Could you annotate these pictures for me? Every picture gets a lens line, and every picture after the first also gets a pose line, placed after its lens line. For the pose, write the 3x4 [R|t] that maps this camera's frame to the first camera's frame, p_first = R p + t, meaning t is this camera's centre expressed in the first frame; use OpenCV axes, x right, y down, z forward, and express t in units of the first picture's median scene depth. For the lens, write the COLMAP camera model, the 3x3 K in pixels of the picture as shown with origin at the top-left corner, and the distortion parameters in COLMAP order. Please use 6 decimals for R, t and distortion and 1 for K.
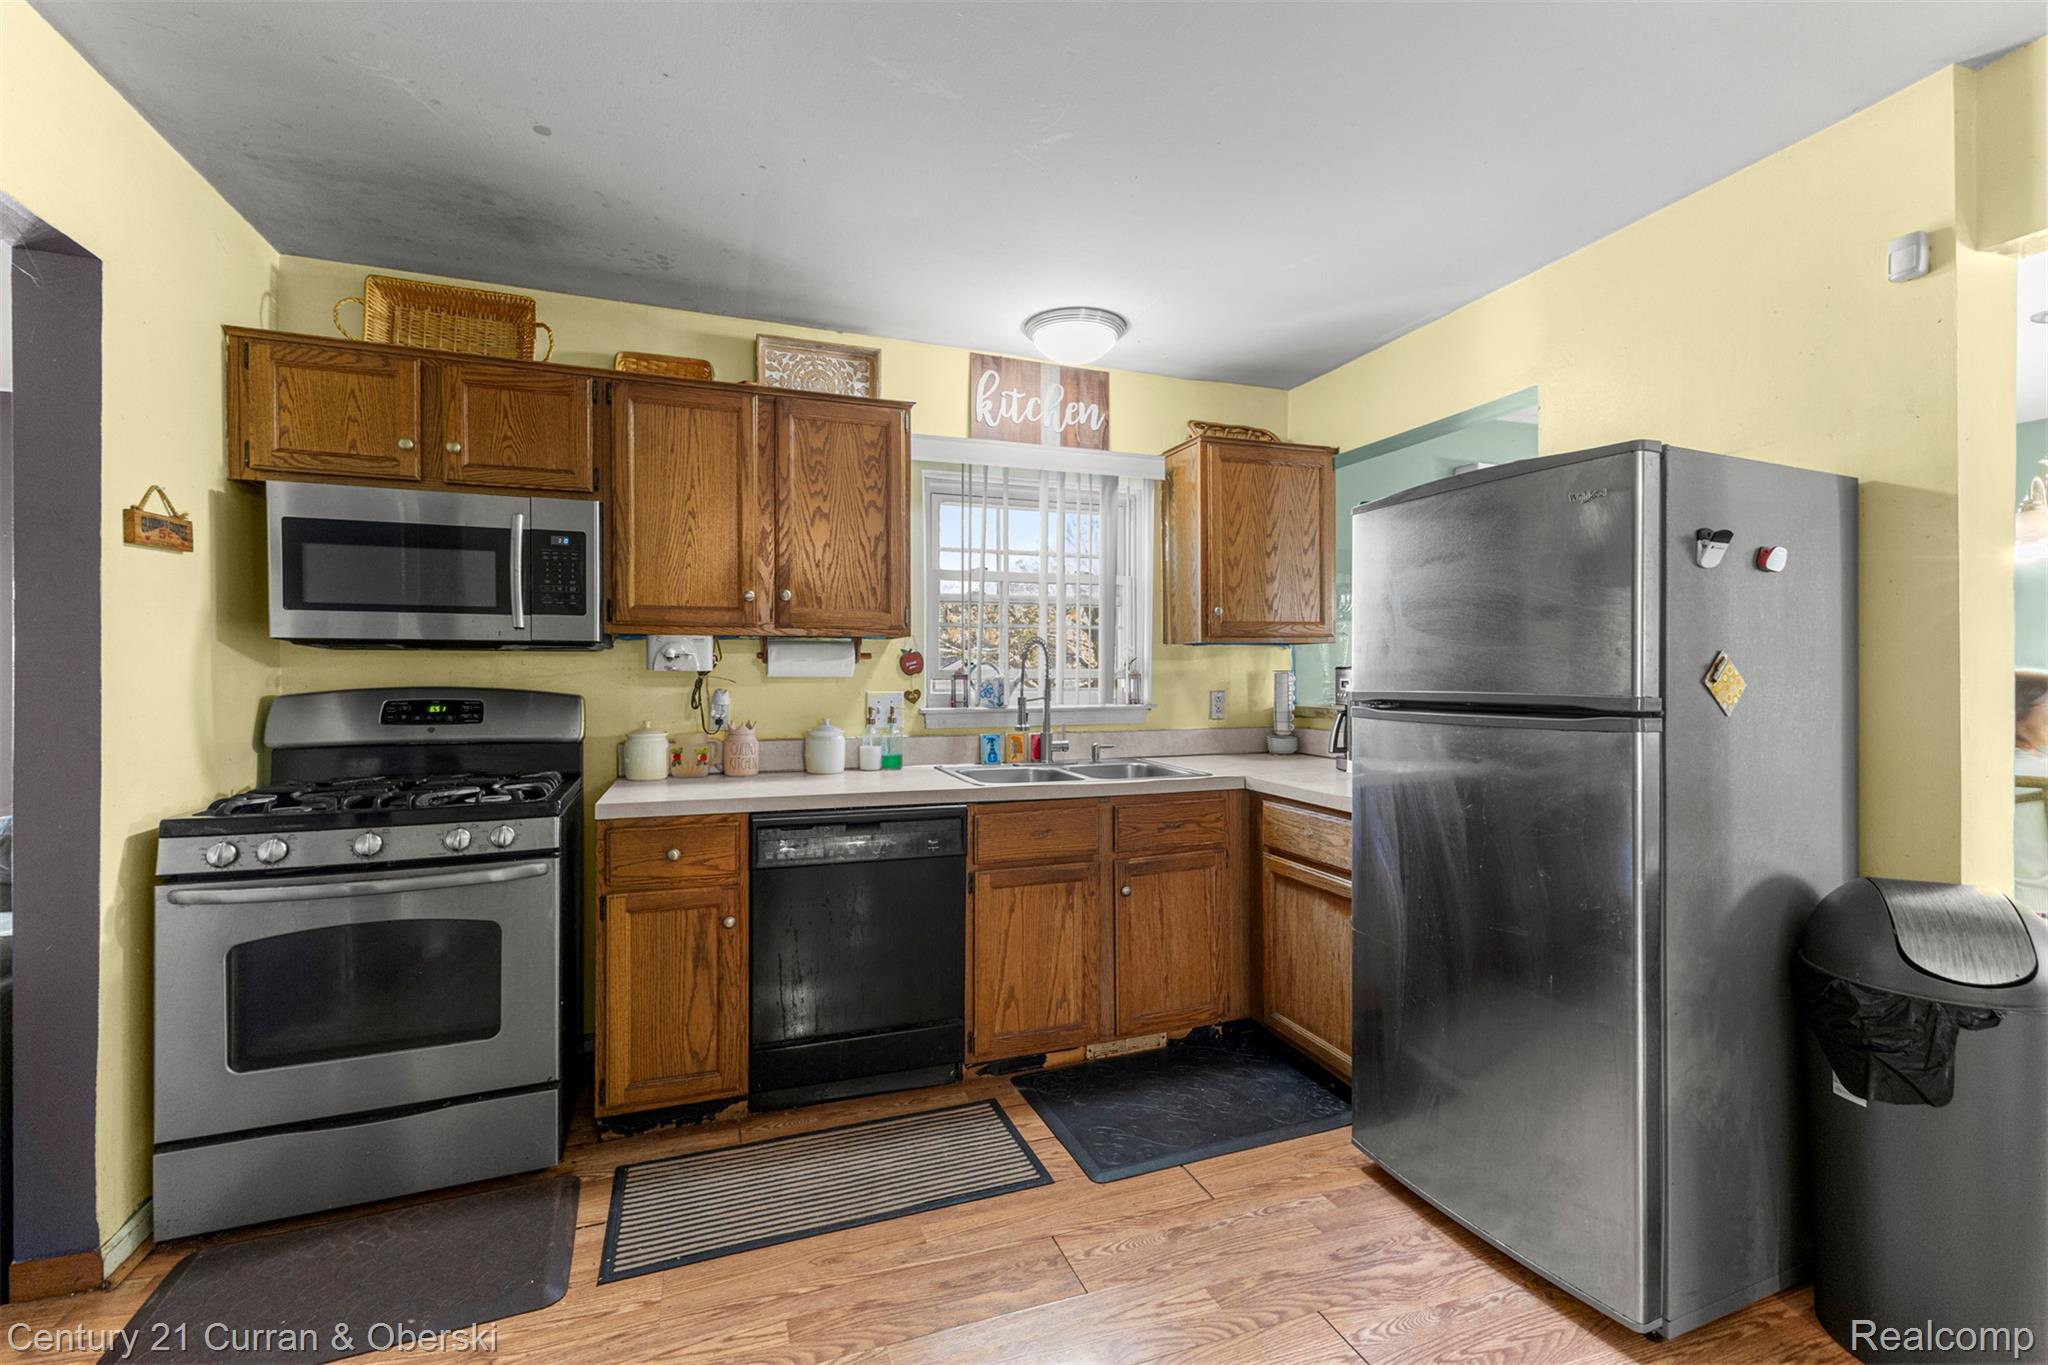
lens RADIAL K [[887.7, 0, 1028.8], [0, 887.7, 674.8], [0, 0, 1]] dist [0.010626, -0.004433]
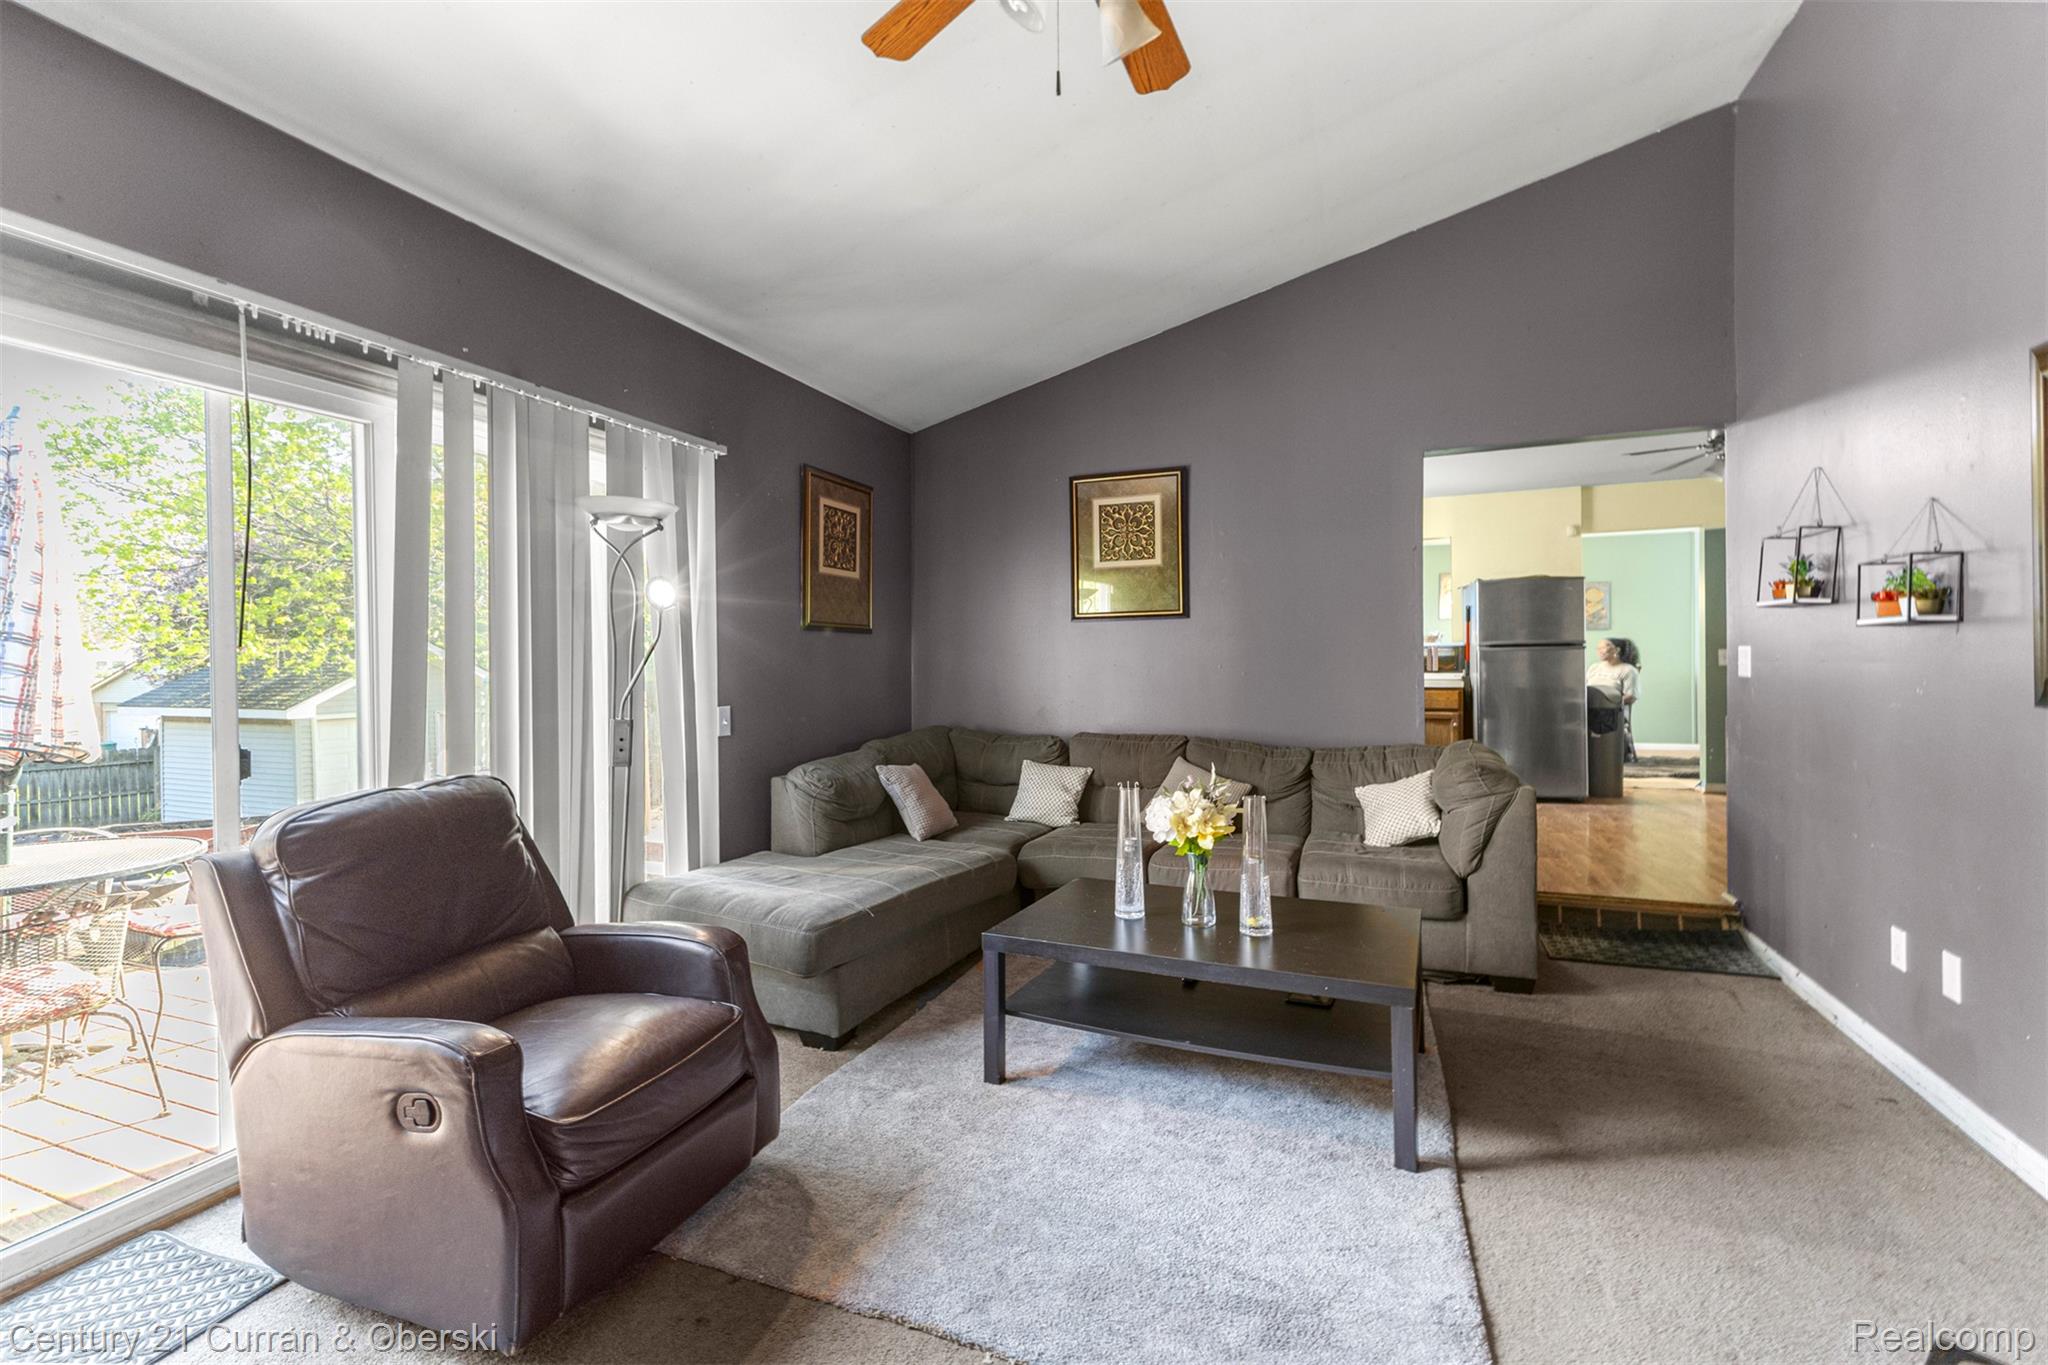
lens RADIAL K [[887.7, 0, 1032.2], [0, 887.7, 673.2], [0, 0, 1]] dist [0.010626, -0.004433]
pose [[0.661380, -0.019141, 0.749806, -2.648291], [0.014019, 0.999815, 0.013158, 0.057025], [-0.749920, 0.001809, 0.661527, 0.138881]]
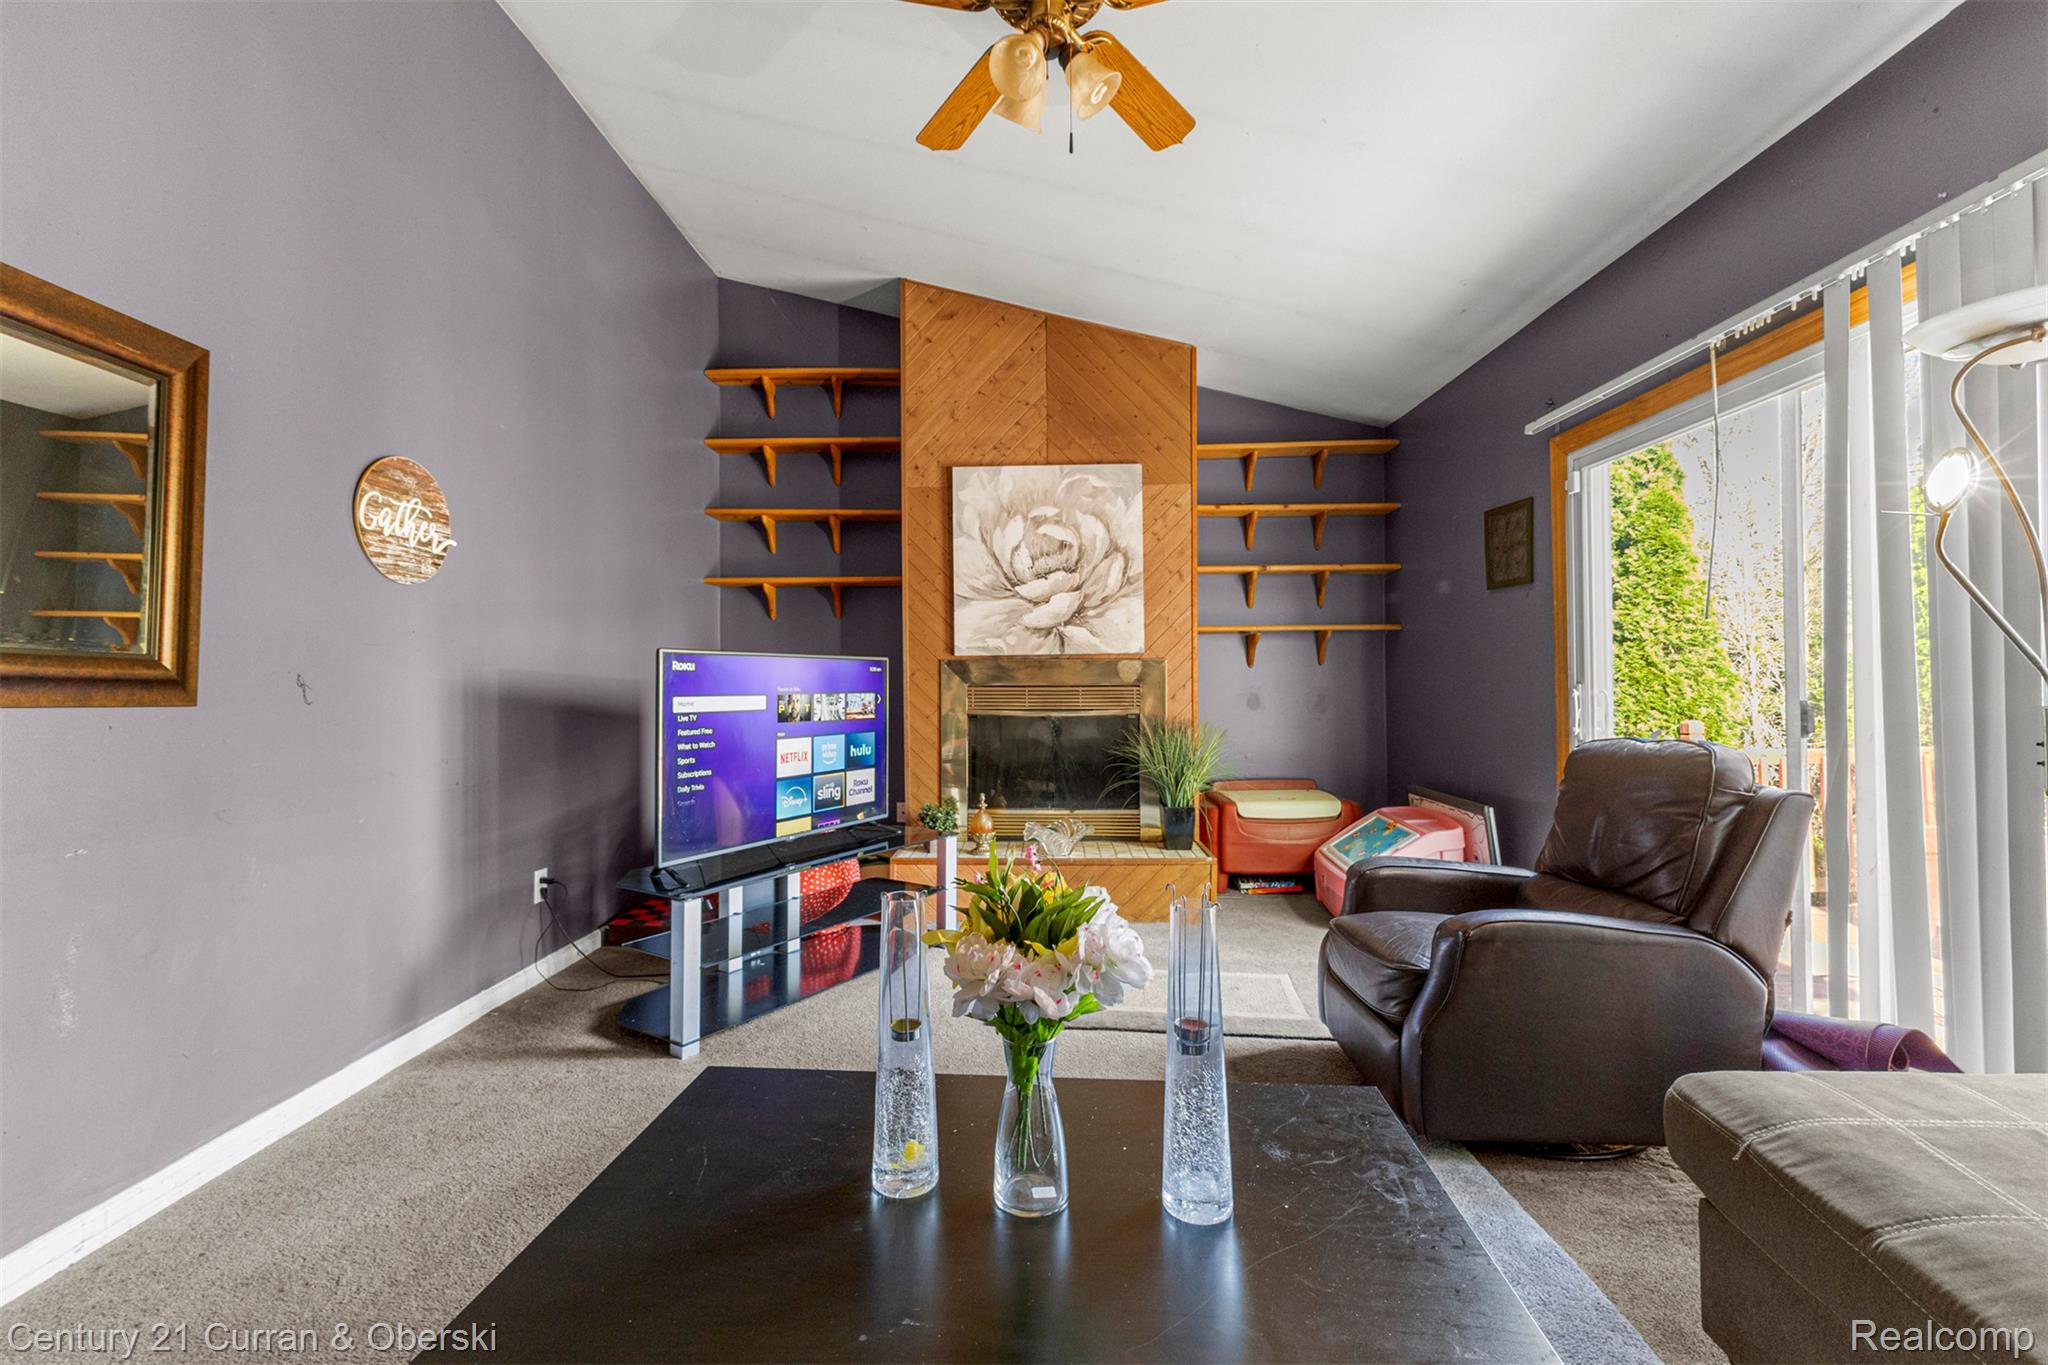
lens RADIAL K [[887.7, 0, 1026.4], [0, 887.7, 685.0], [0, 0, 1]] dist [0.010626, -0.004433]
pose [[-0.356636, 0.003125, -0.934238, -1.205225], [0.008252, 0.999966, 0.000195, 0.105718], [0.934207, -0.007640, -0.356650, 0.891193]]
